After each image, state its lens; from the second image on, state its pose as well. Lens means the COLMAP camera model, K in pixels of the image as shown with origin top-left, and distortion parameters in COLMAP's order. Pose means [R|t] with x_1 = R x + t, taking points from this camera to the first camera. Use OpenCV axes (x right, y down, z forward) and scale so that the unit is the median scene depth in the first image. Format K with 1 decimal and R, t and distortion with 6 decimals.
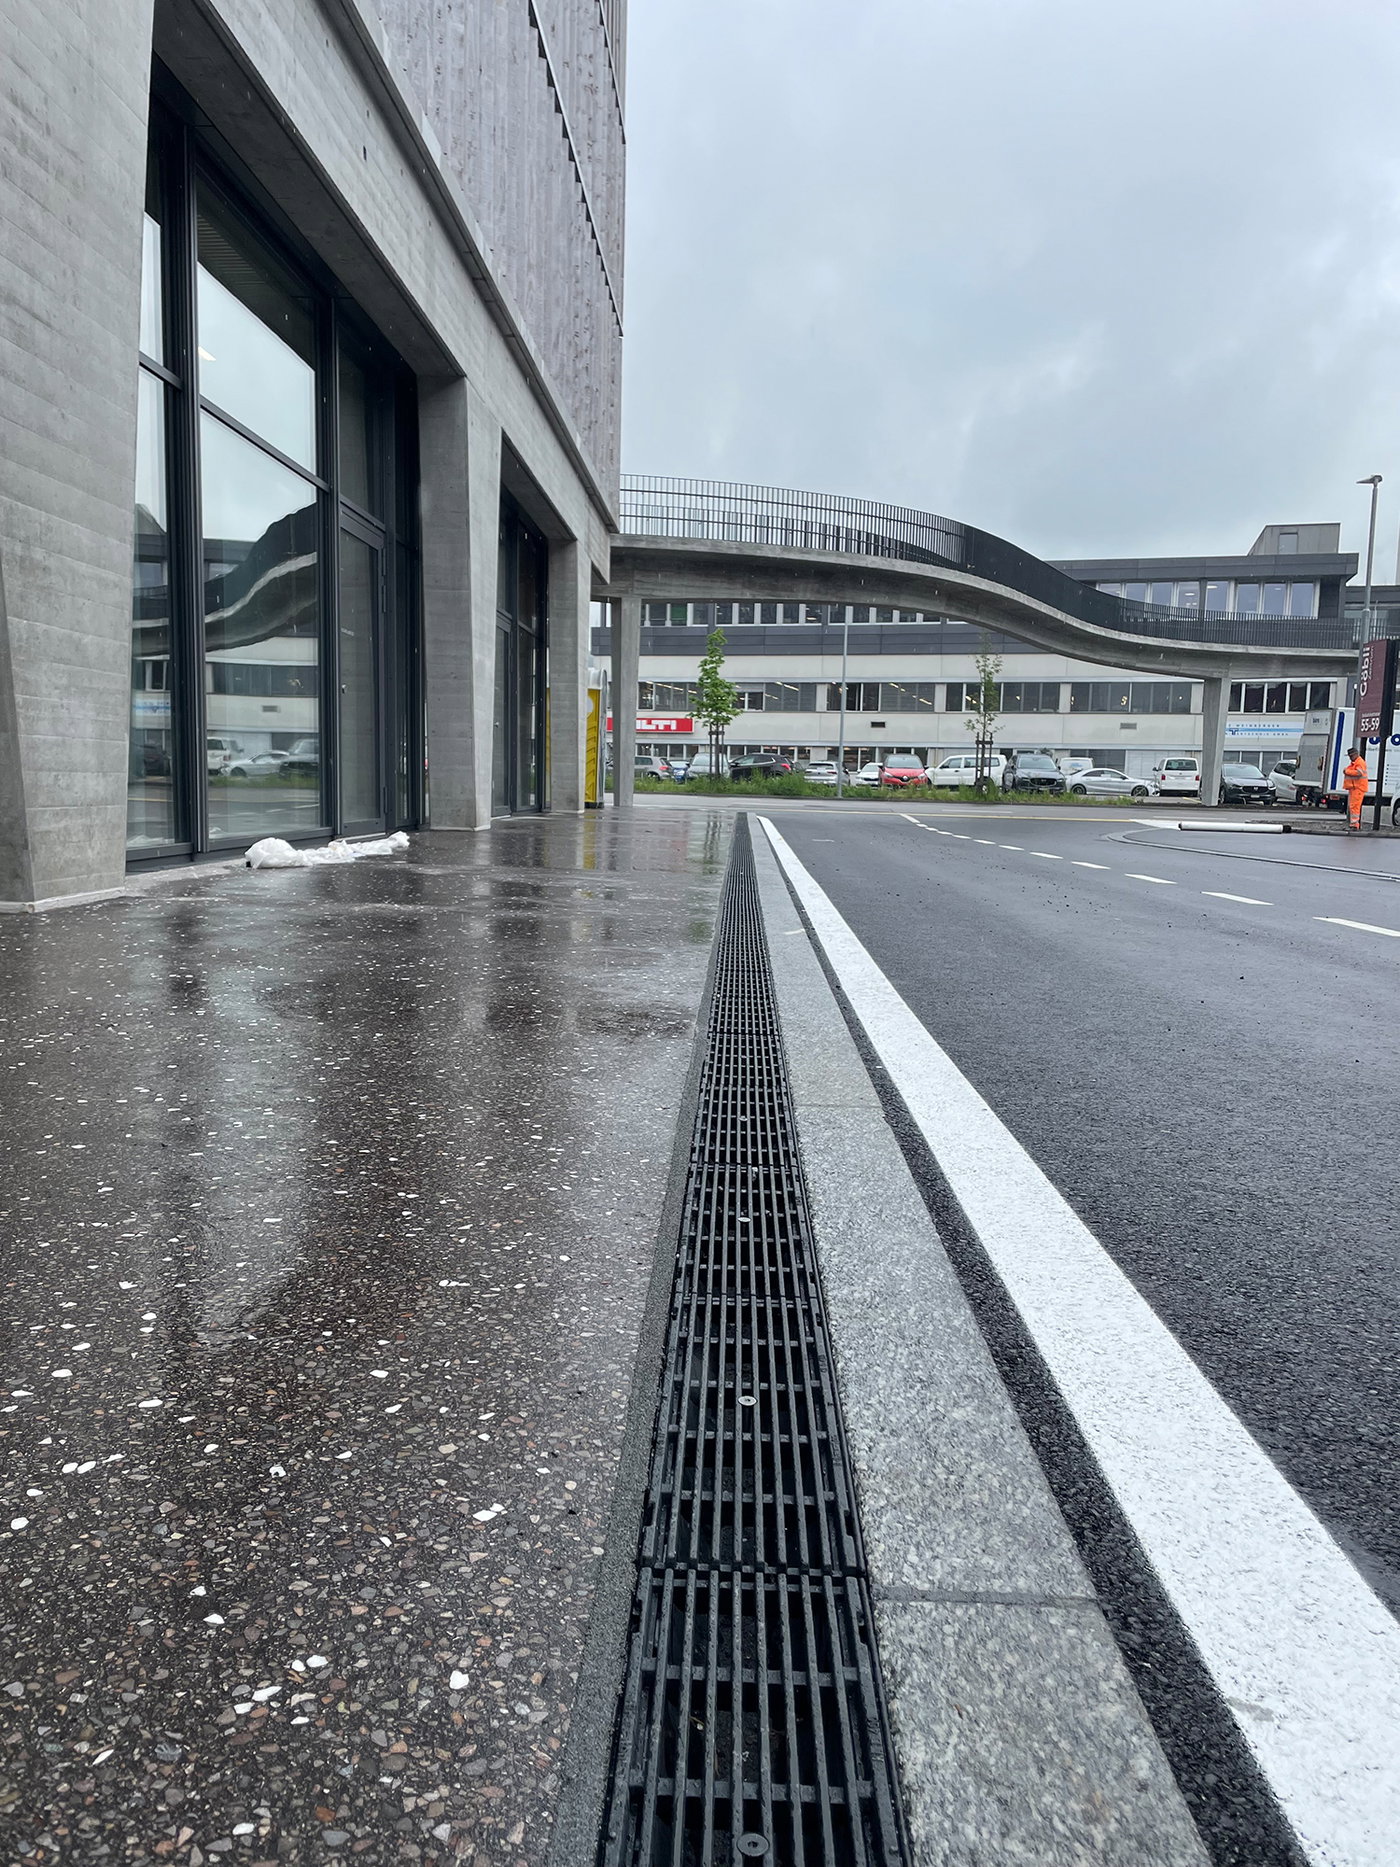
lens RADIAL K [[1394.8, 0, 693.8], [0, 1394.8, 954.6], [0, 0, 1]] dist [0.090988, -0.113031]
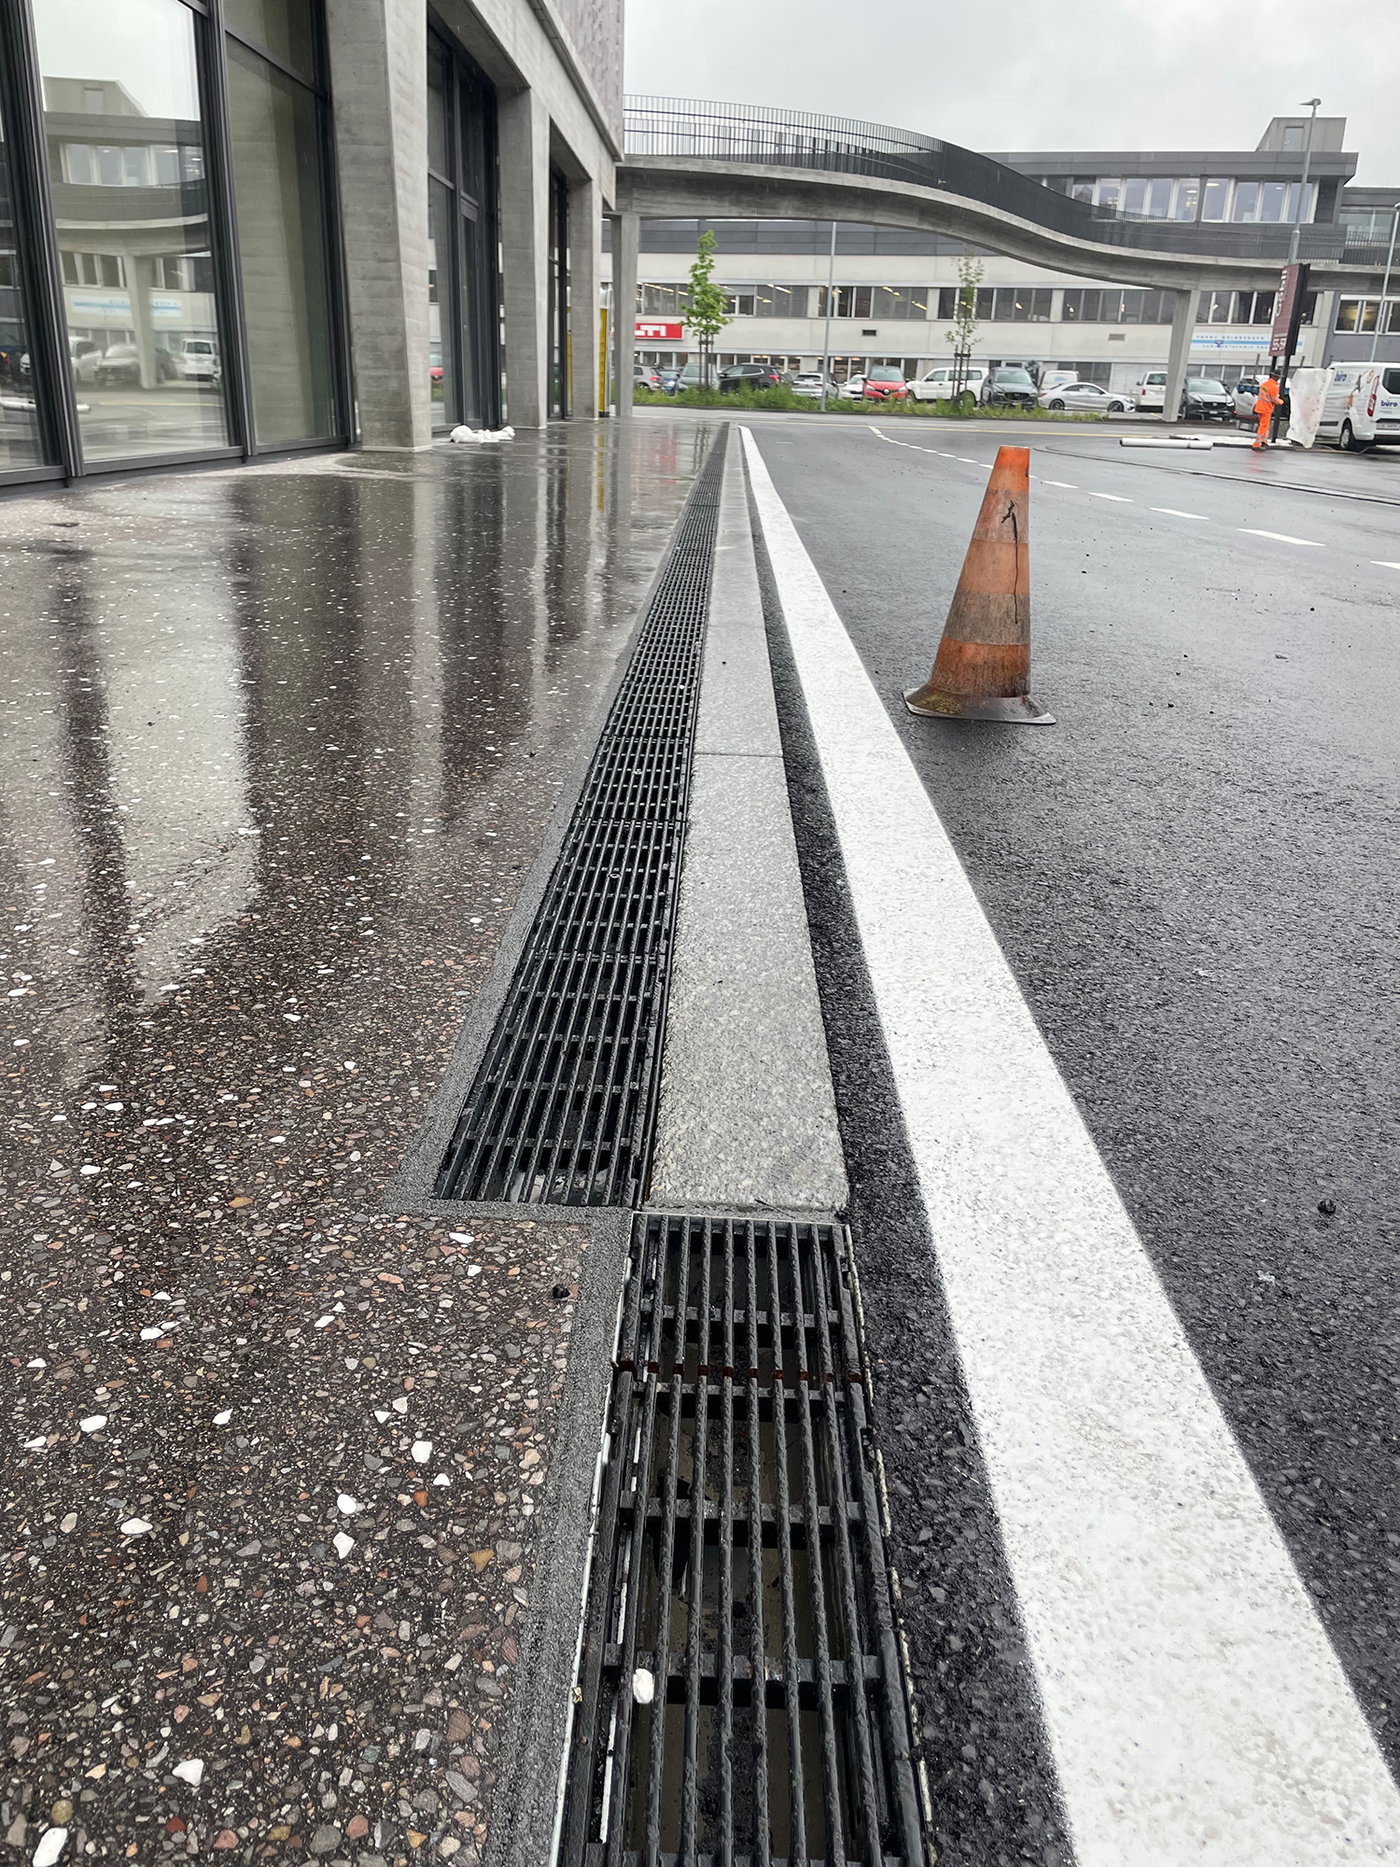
lens RADIAL K [[1394.8, 0, 693.8], [0, 1394.8, 954.6], [0, 0, 1]] dist [0.090988, -0.113031]
pose [[0.999932, 0.005199, 0.010448, -0.001203], [-0.007671, 0.967493, 0.252781, 0.012961], [-0.008795, -0.252844, 0.967467, -0.107132]]
